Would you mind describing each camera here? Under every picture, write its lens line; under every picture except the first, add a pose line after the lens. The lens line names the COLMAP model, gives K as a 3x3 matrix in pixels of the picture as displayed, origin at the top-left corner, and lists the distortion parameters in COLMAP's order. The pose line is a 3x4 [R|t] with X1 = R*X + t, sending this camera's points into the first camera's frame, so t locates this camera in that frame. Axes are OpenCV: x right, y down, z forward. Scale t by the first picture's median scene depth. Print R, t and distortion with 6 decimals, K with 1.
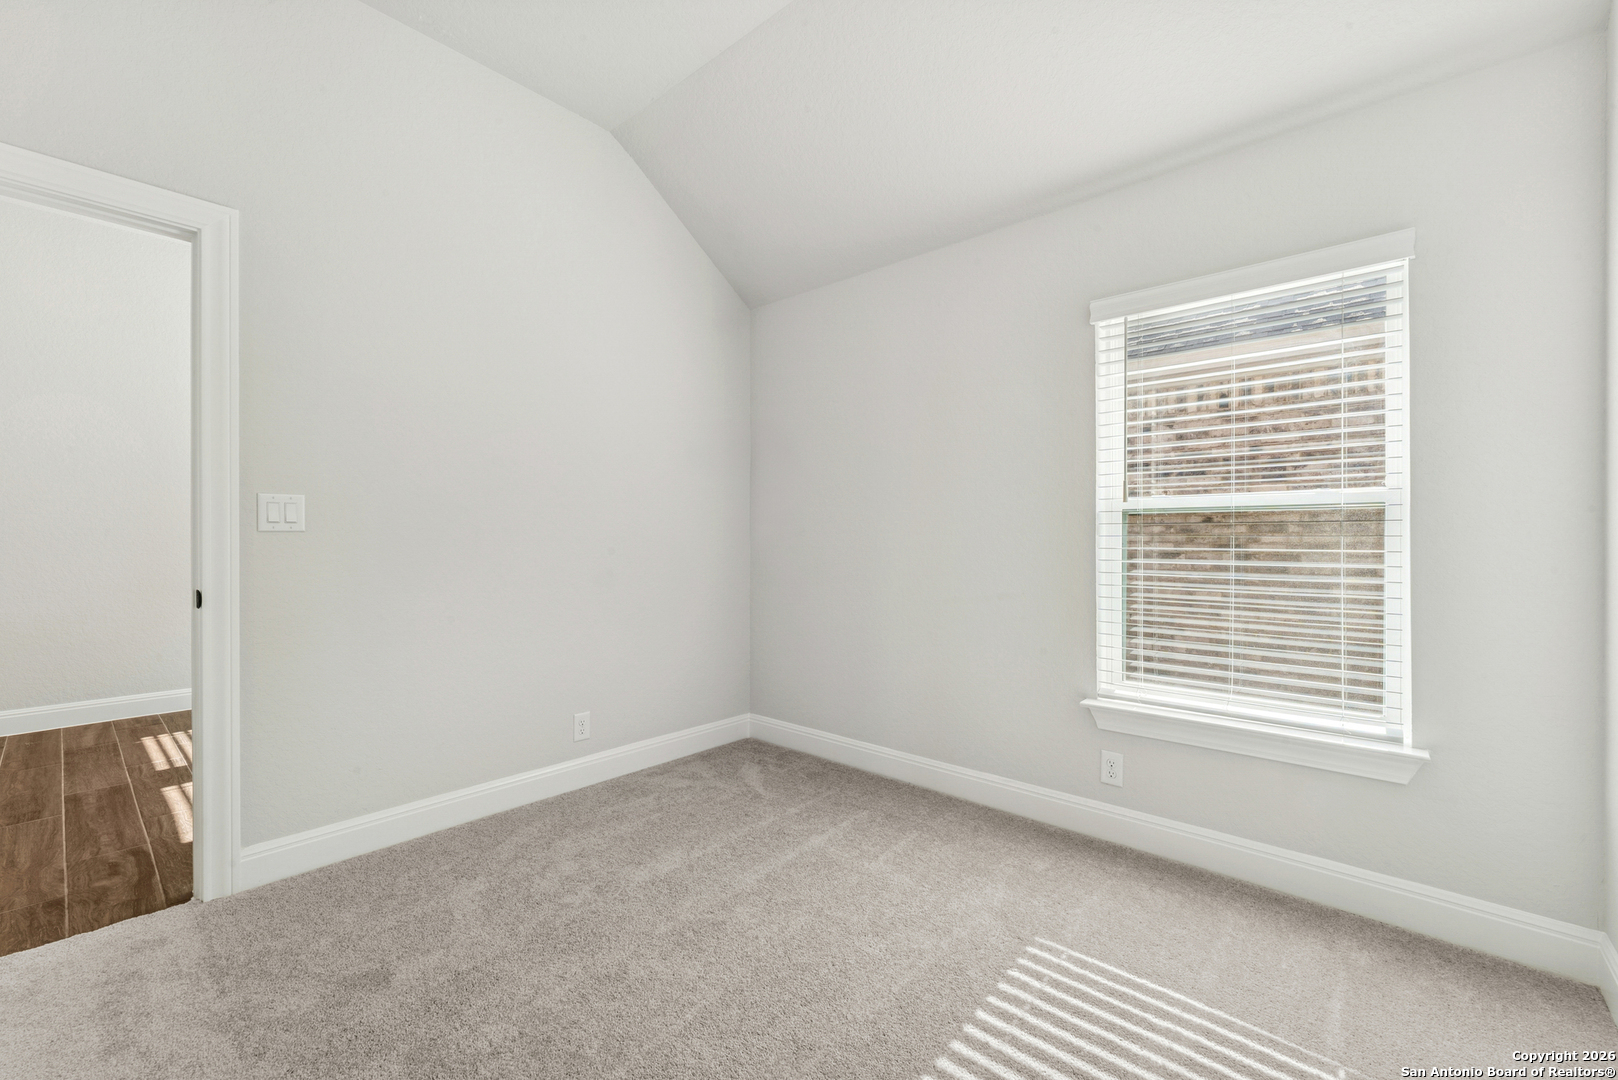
lens RADIAL K [[667.8, 0, 812.2], [0, 667.8, 541.5], [0, 0, 1]] dist [0.000476, -0.001236]
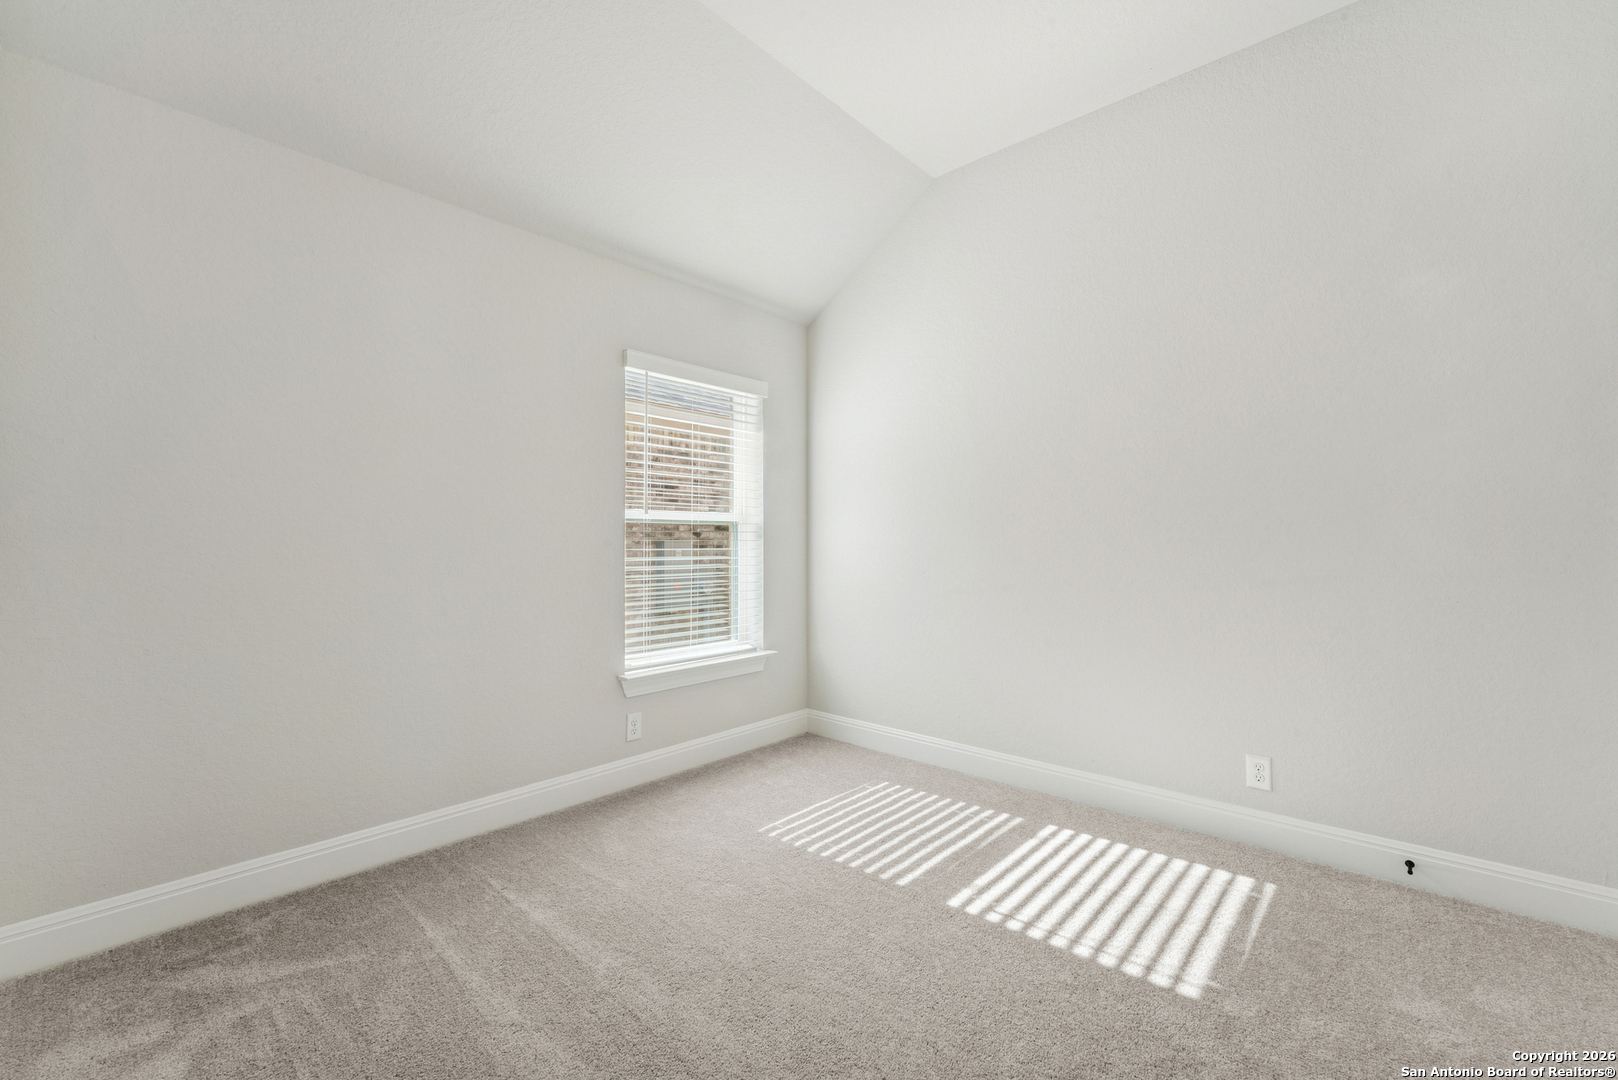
lens RADIAL K [[667.8, 0, 801.5], [0, 667.8, 523.2], [0, 0, 1]] dist [0.000476, -0.001236]
pose [[0.024674, 0.022800, 0.999436, -0.847699], [0.000832, 0.999739, -0.022827, -0.011844], [-0.999695, 0.001395, 0.024649, 0.695787]]
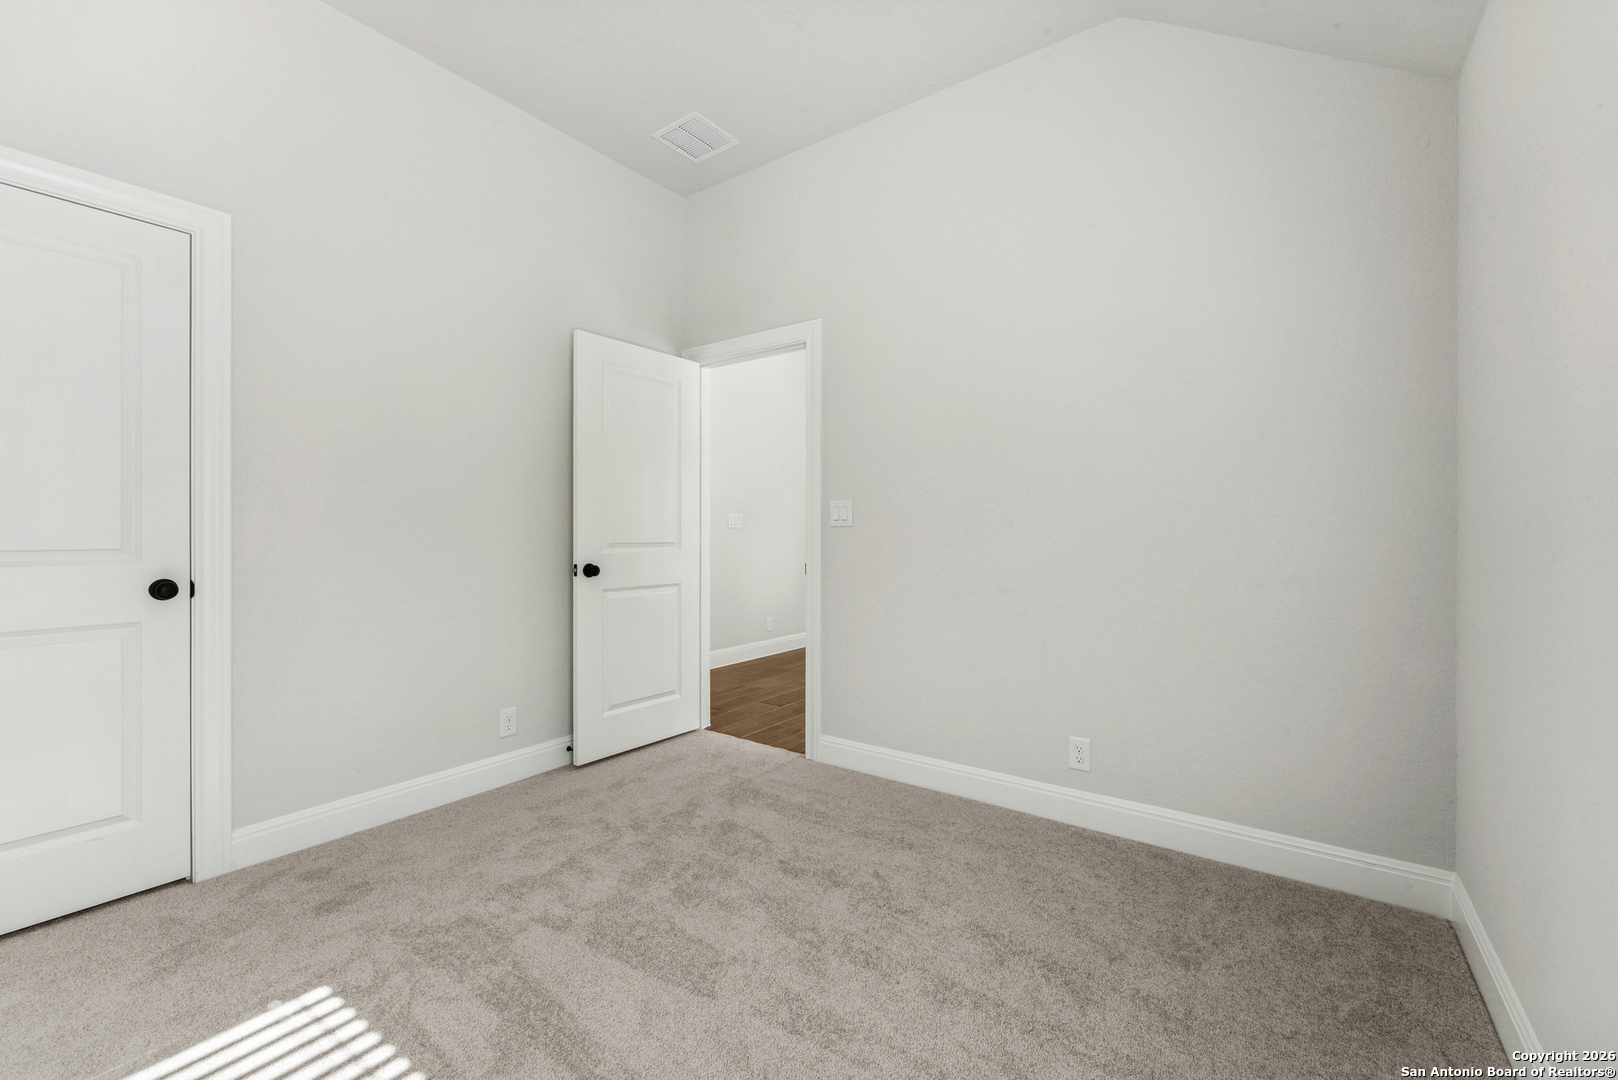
lens RADIAL K [[667.8, 0, 813.1], [0, 667.8, 536.9], [0, 0, 1]] dist [0.000476, -0.001236]
pose [[0.086439, -0.000016, -0.996257, 0.583107], [-0.007068, 0.999975, -0.000630, 0.008350], [0.996232, 0.007096, 0.086436, 0.742014]]
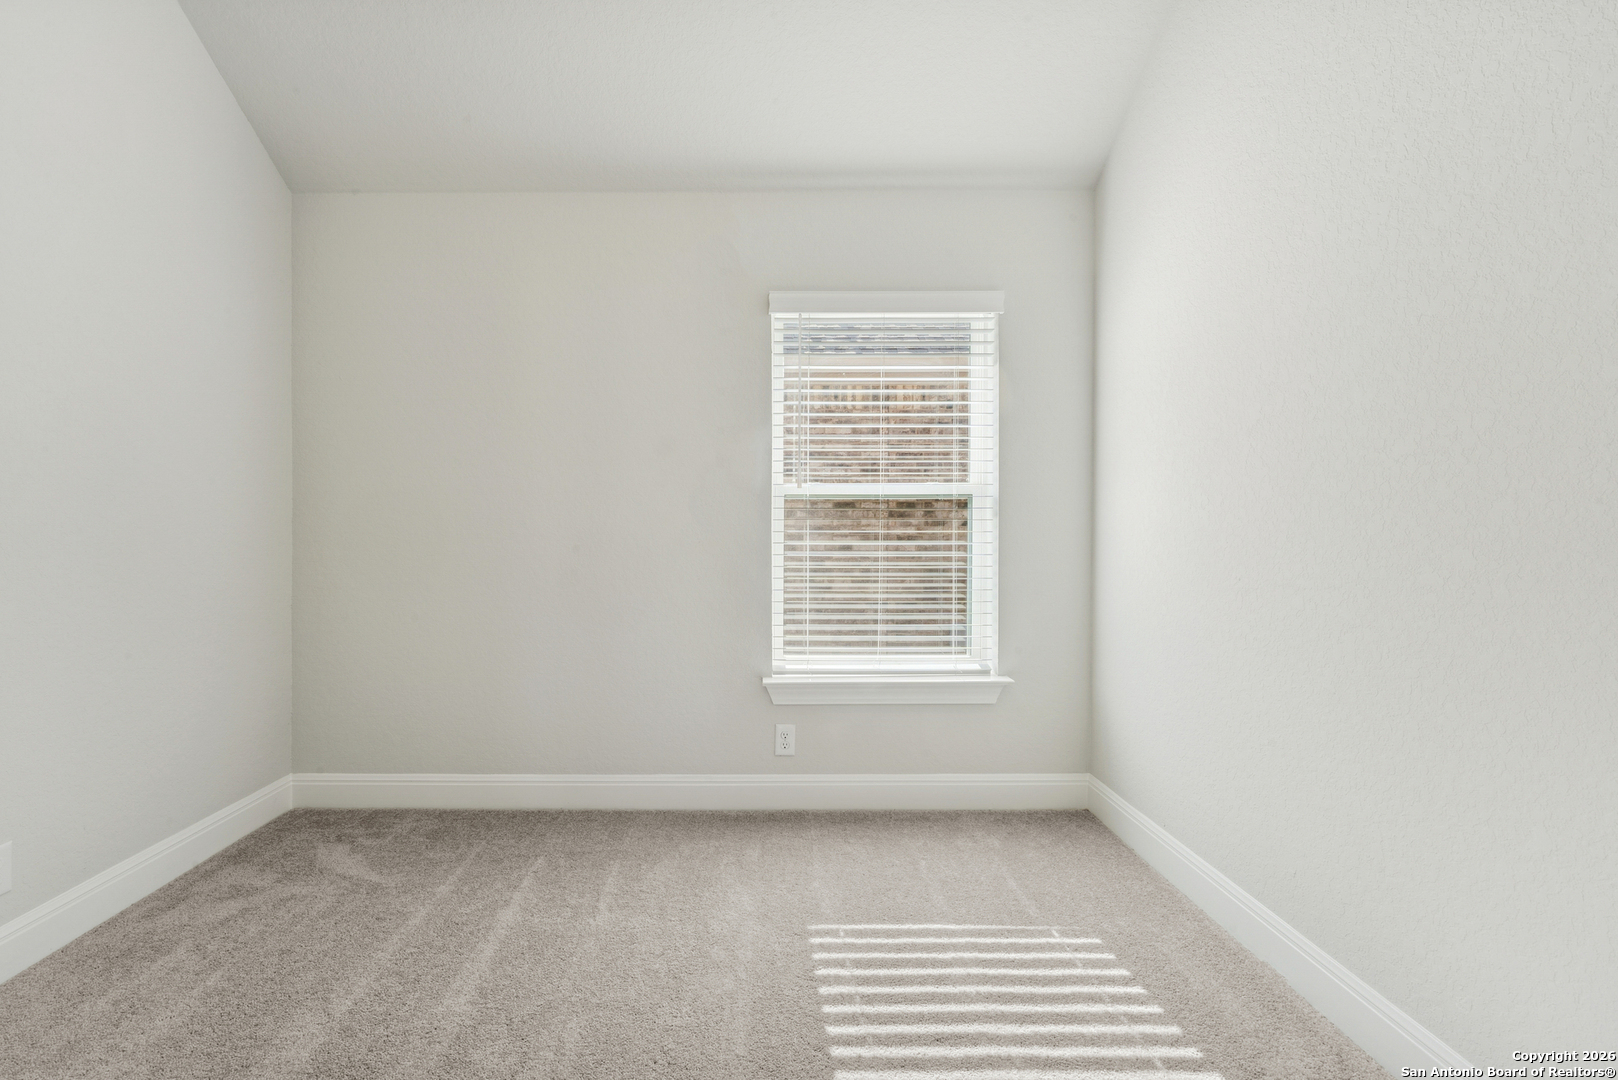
lens RADIAL K [[667.8, 0, 796.4], [0, 667.8, 533.2], [0, 0, 1]] dist [0.000476, -0.001236]
pose [[0.755296, -0.014333, 0.655227, -0.243630], [0.007425, 0.999884, 0.013313, -0.001782], [-0.655342, -0.005191, 0.755315, 0.204712]]
